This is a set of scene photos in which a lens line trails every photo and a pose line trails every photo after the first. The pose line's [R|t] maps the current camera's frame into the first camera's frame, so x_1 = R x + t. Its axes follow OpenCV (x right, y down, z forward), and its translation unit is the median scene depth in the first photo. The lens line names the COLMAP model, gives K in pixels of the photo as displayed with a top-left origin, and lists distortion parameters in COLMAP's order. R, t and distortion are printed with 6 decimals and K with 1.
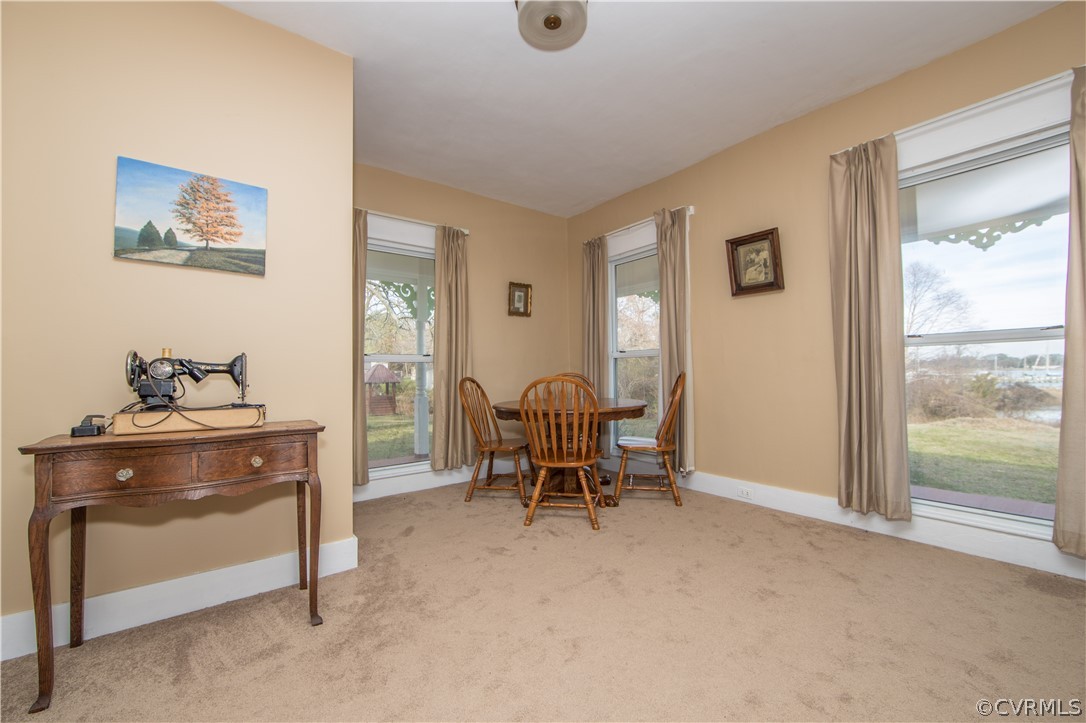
lens RADIAL K [[443.4, 0, 582.0], [0, 443.4, 362.6], [0, 0, 1]] dist [-0.011783, 0.002556]
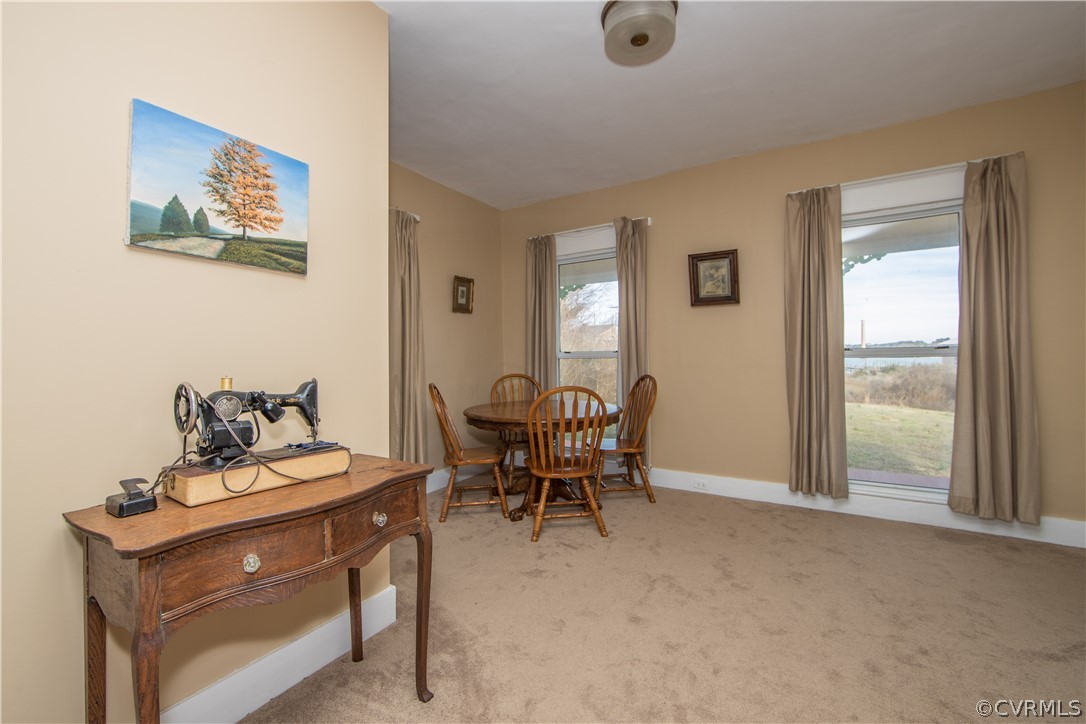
lens RADIAL K [[443.4, 0, 599.1], [0, 443.4, 356.9], [0, 0, 1]] dist [-0.011783, 0.002556]
pose [[0.942373, 0.006758, 0.334497, -0.329589], [-0.010225, 0.999911, 0.008607, -0.043038], [-0.334409, -0.011532, 0.942358, 0.056500]]
